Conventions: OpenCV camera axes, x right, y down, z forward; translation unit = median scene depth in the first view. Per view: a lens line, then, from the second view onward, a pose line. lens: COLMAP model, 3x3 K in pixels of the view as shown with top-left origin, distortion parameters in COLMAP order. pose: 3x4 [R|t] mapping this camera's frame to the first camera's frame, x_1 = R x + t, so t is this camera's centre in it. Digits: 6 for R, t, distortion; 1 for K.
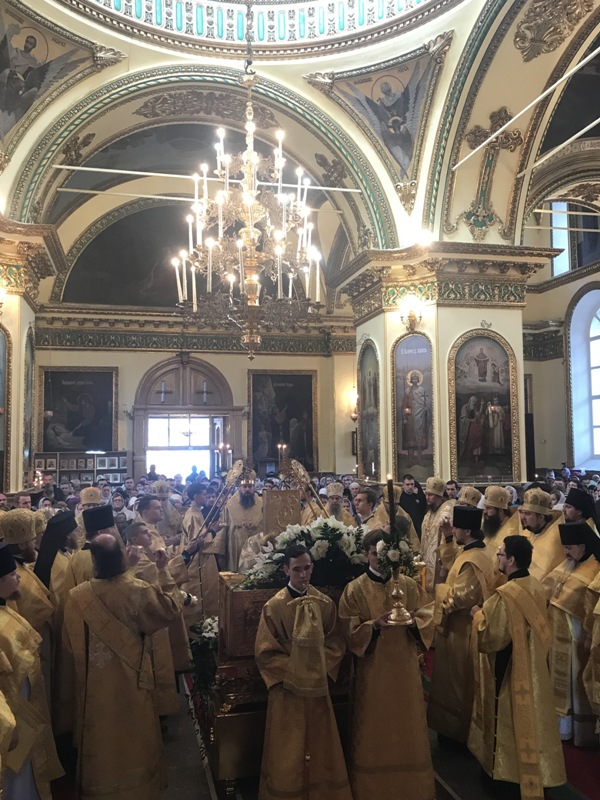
lens RADIAL K [[721.4, 0, 305.9], [0, 721.4, 399.8], [0, 0, 1]] dist [0.046101, -0.060978]
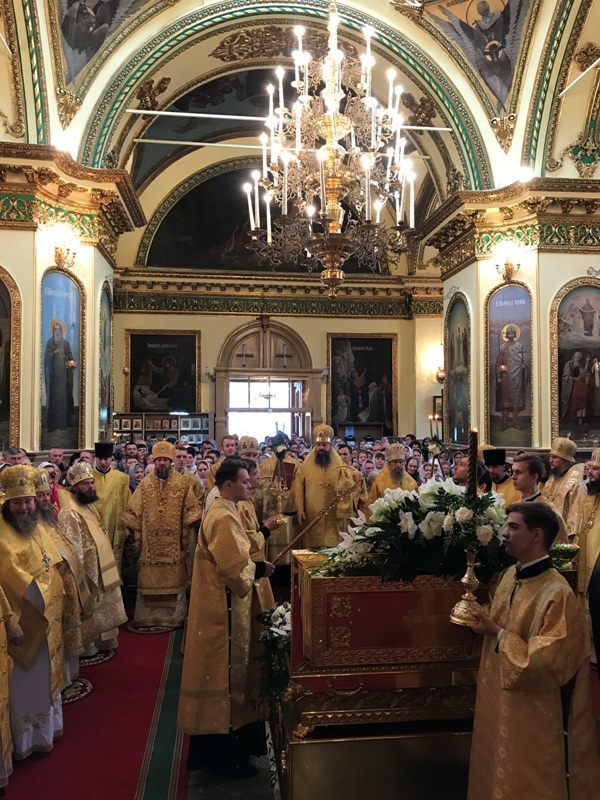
lens RADIAL K [[657.0, 0, 301.0], [0, 657.0, 399.8], [0, 0, 1]] dist [0.024875, -0.022906]
pose [[0.992948, 0.006645, -0.118365, -0.013183], [-0.002185, 0.999284, 0.037770, 0.023995], [0.118531, -0.037245, 0.992252, 0.137876]]
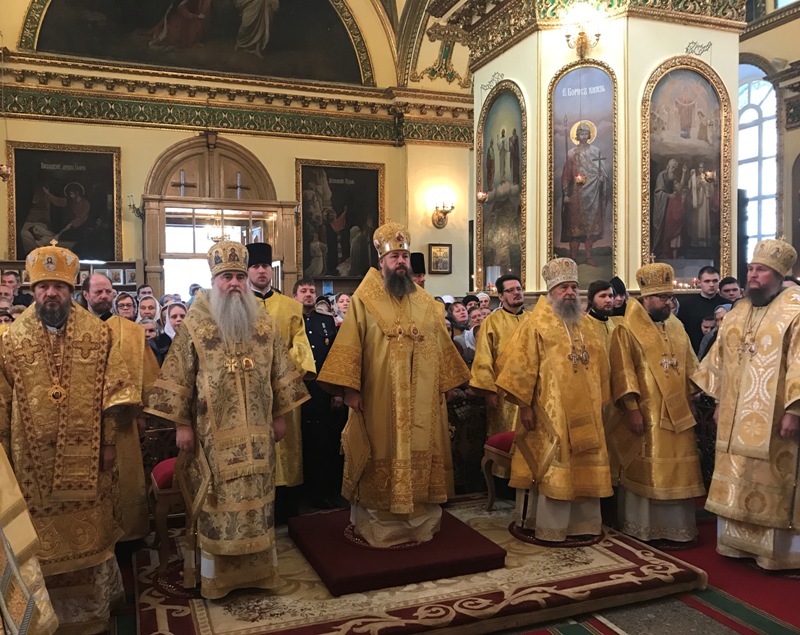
lens RADIAL K [[694.7, 0, 377.9], [0, 694.7, 309.3], [0, 0, 1]] dist [0.023700, -0.020468]
pose [[0.995086, 0.001179, 0.099009, -0.099144], [-0.009541, 0.996418, 0.084024, 0.079376], [-0.098556, -0.084556, 0.991533, 0.371875]]
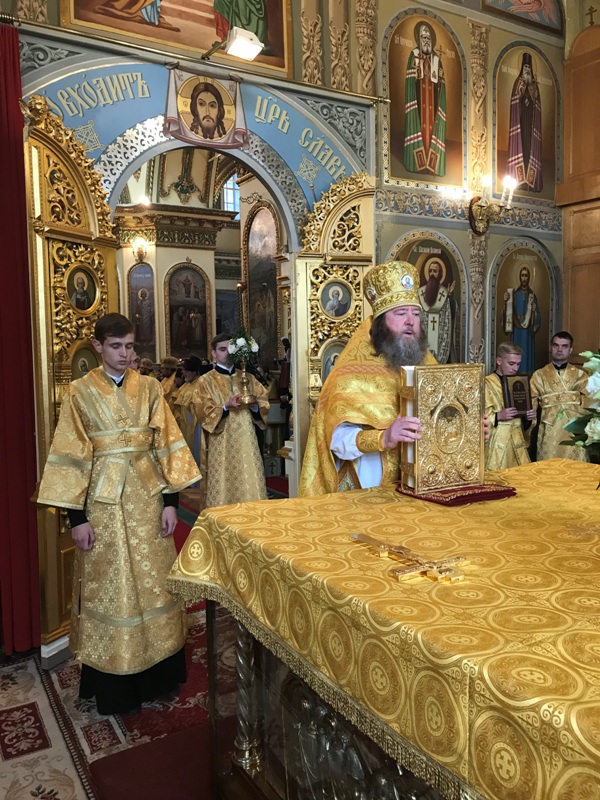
lens RADIAL K [[657.0, 0, 307.4], [0, 657.0, 405.3], [0, 0, 1]] dist [0.024875, -0.022906]
pose [[0.957710, -0.028919, 0.286279, 0.078754], [-0.014429, 0.988858, 0.148163, -0.009325], [-0.287374, -0.146027, 0.946621, -0.431800]]
